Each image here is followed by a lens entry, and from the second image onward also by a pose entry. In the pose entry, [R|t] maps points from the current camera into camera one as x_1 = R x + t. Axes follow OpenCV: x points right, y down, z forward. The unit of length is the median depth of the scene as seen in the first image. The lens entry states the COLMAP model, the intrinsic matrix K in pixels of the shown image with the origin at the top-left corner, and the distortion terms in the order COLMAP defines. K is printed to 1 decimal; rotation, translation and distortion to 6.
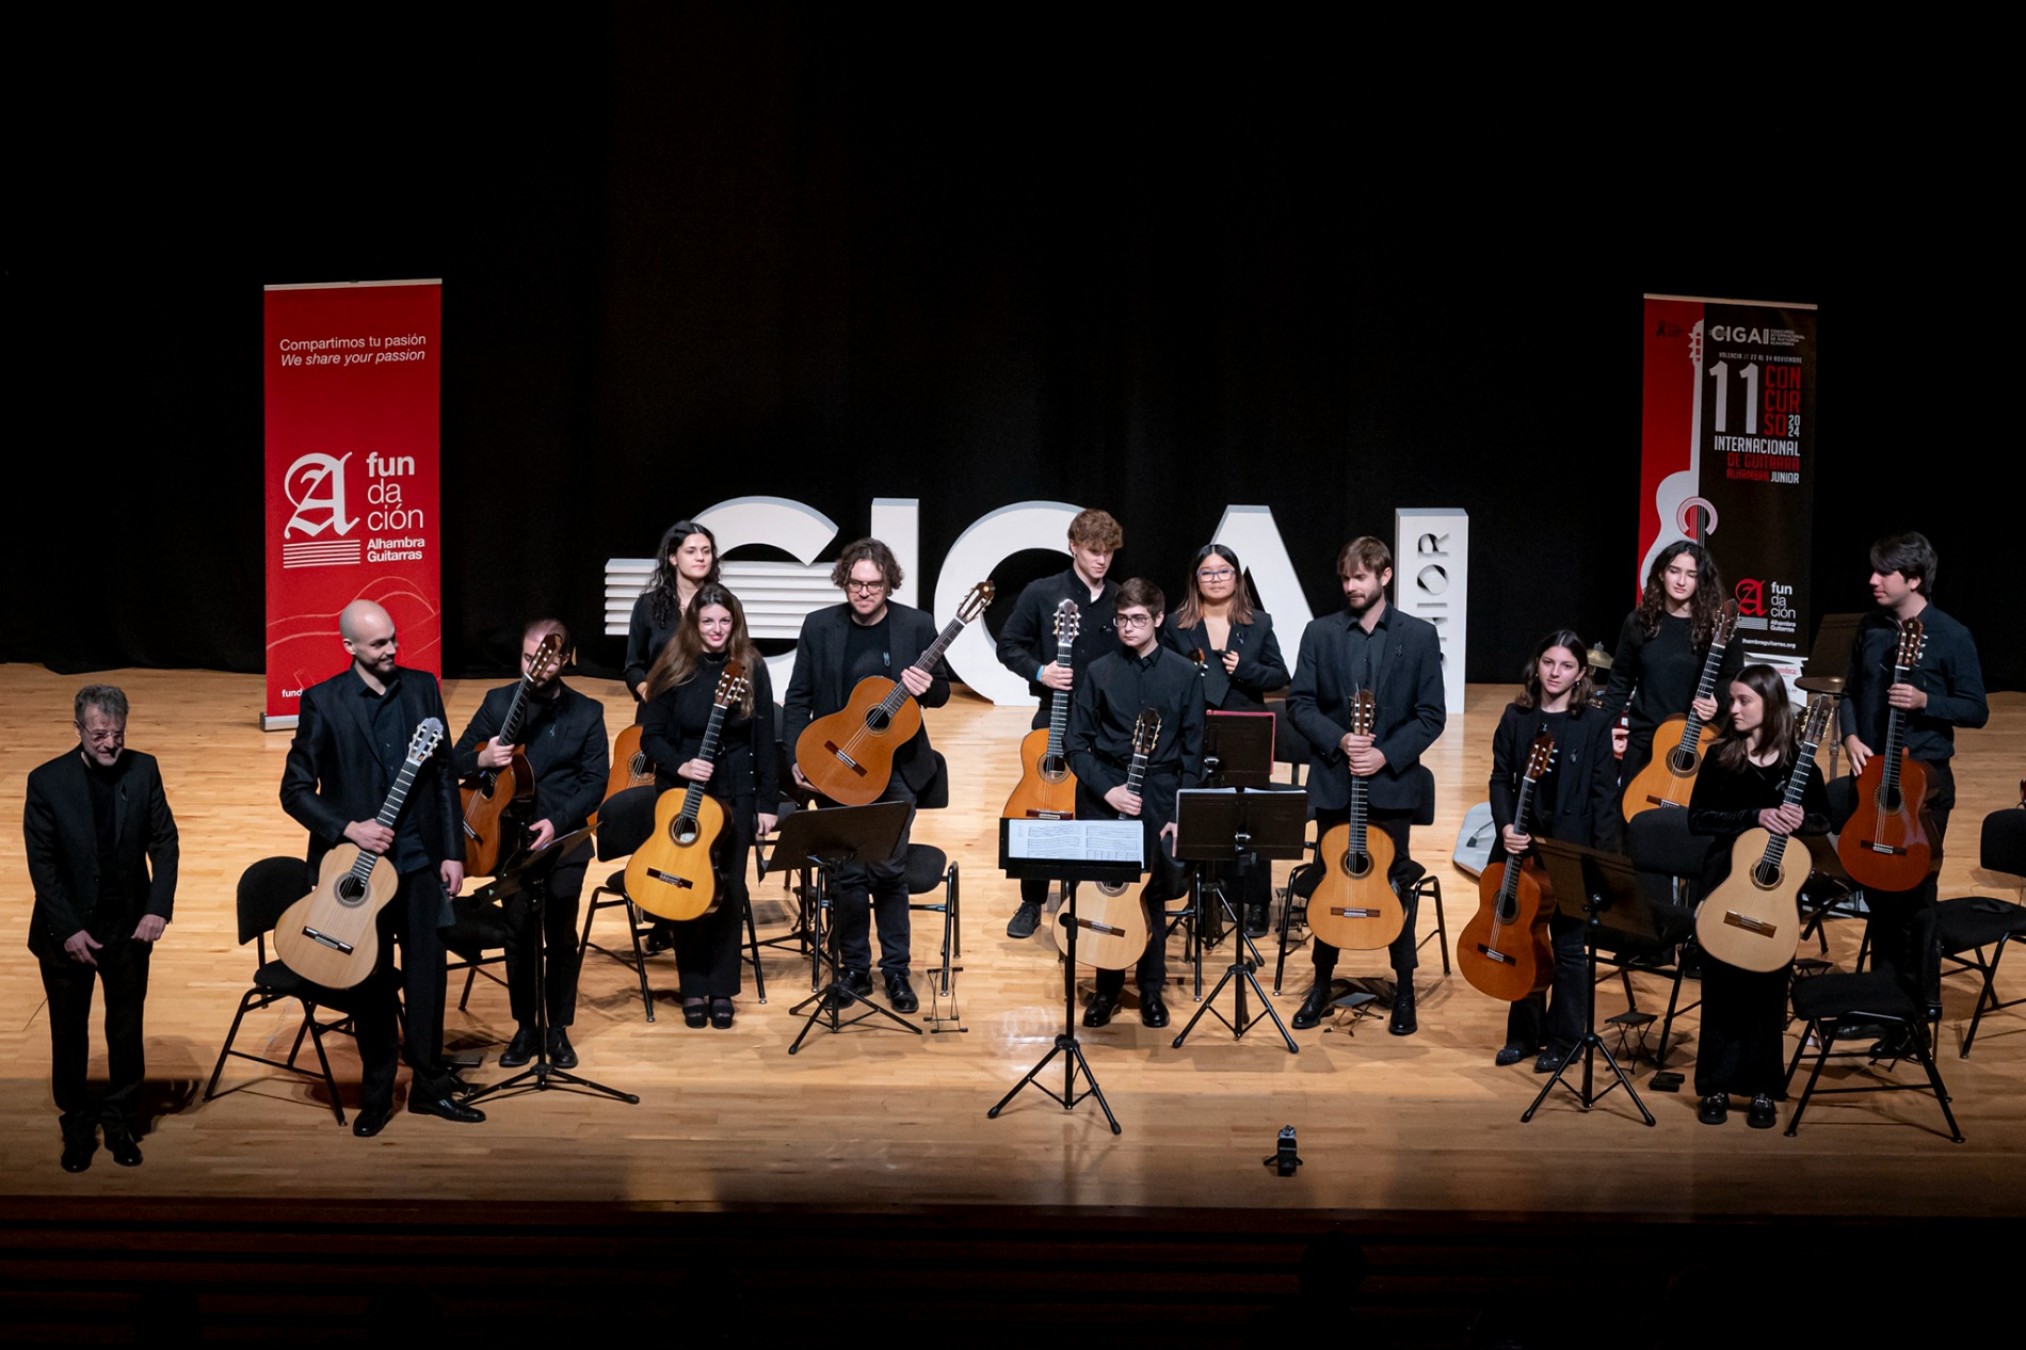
lens RADIAL K [[5184.2, 0, 1034.7], [0, 5184.2, 548.1], [0, 0, 1]] dist [-0.006411, 0.150494]
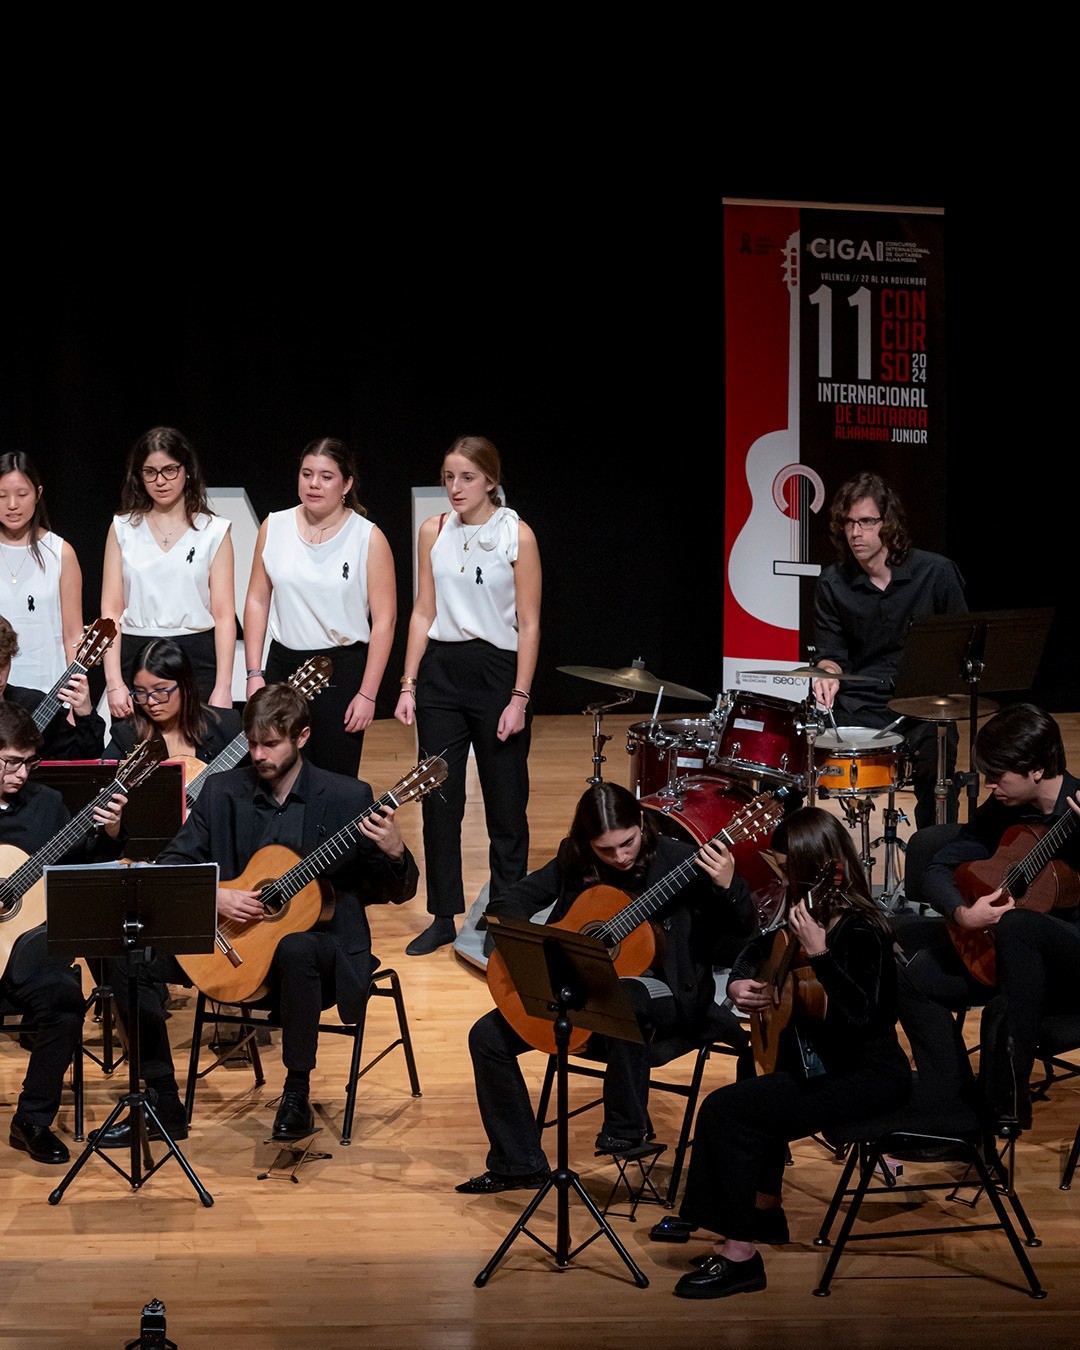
lens RADIAL K [[6944.3, 0, 540.2], [0, 6944.3, 676.1], [0, 0, 1]] dist [-0.069027, -1.132232]
pose [[0.998934, -0.022922, 0.040068, 0.048805], [0.022149, 0.999562, 0.019626, 0.000441], [-0.040501, -0.018717, 0.999004, -0.017648]]
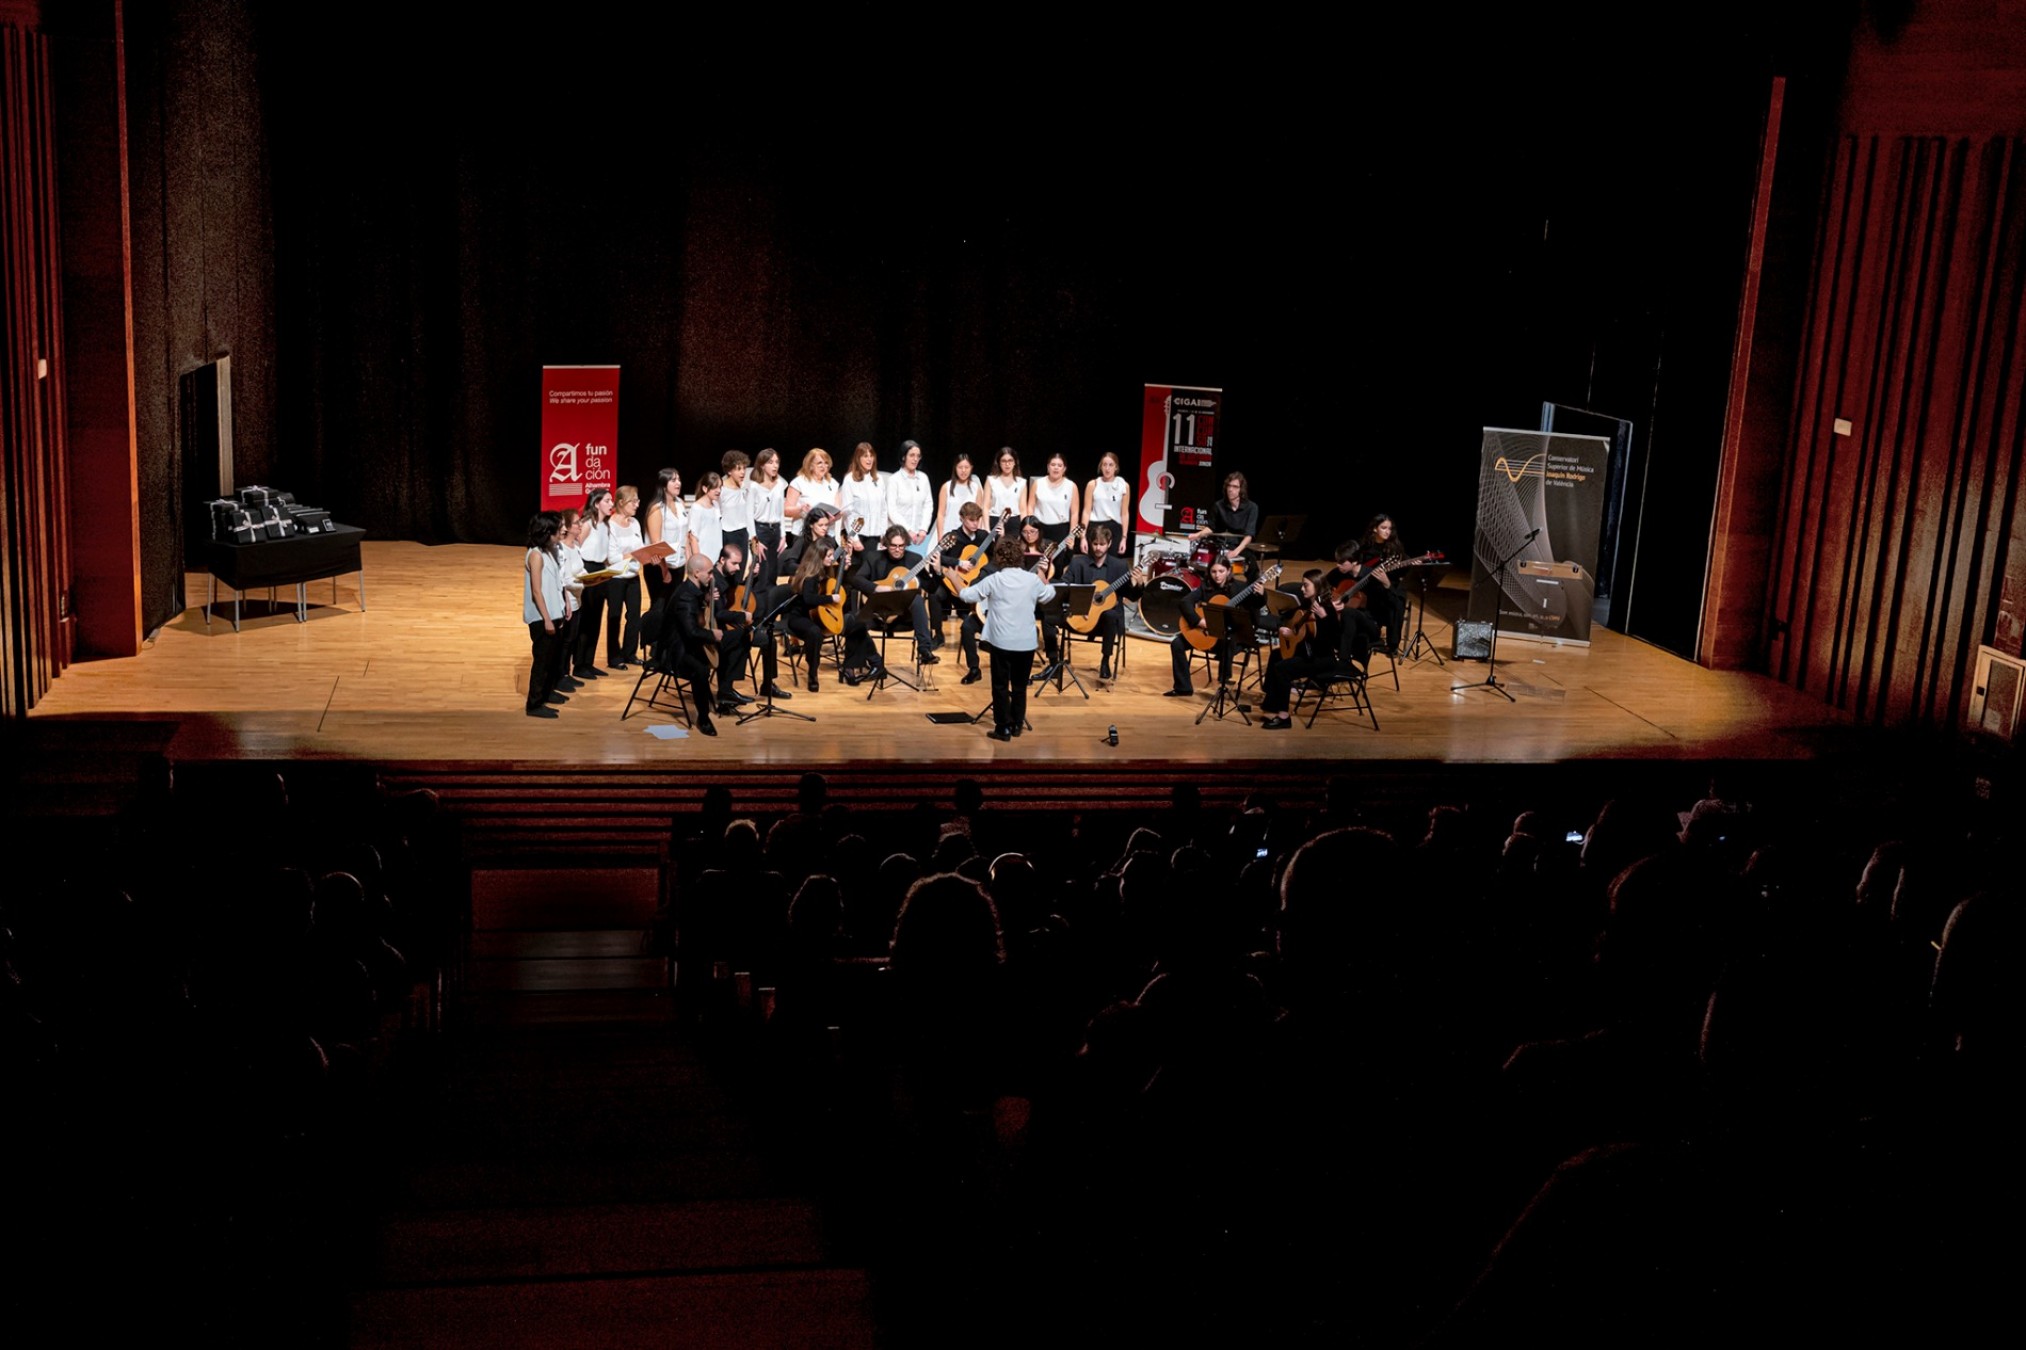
lens RADIAL K [[2213.9, 0, 1001.5], [0, 2213.9, 676.1], [0, 0, 1]] dist [0.002037, 0.006712]
pose [[0.981054, -0.004581, 0.193678, -0.139112], [-0.007254, 0.998151, 0.060353, 0.022375], [-0.193597, -0.060614, 0.979207, 0.034206]]
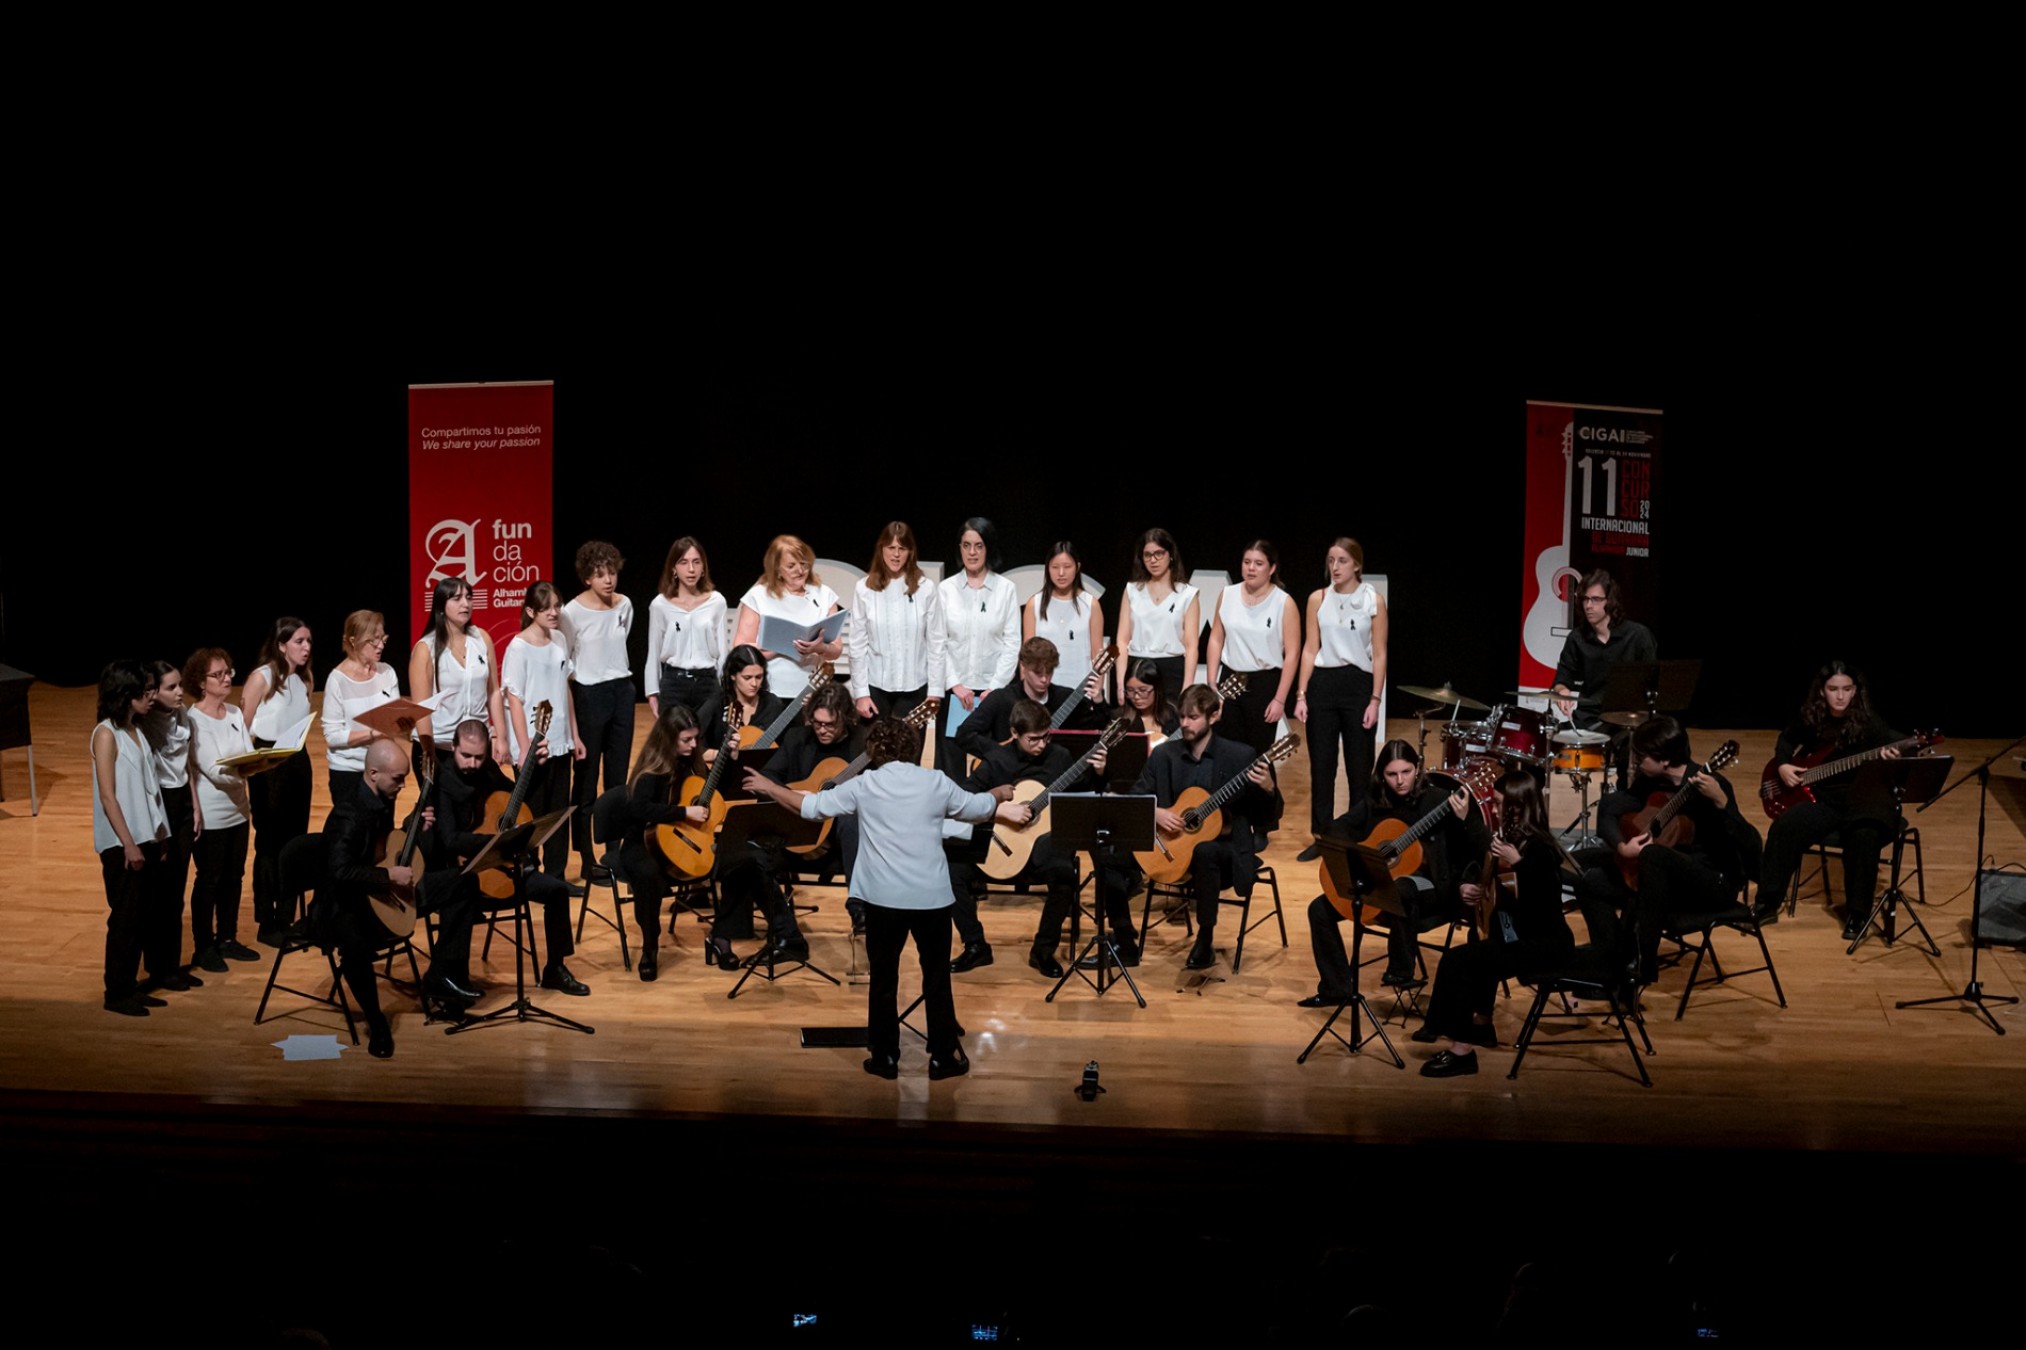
lens RADIAL K [[4322.3, 0, 1005.3], [0, 4322.3, 674.1], [0, 0, 1]] dist [-0.081805, 0.008035]
pose [[0.996071, 0.013275, -0.087556, 0.085821], [-0.012266, 0.999852, 0.012052, 0.004736], [0.087703, -0.010931, 0.996087, -0.023931]]
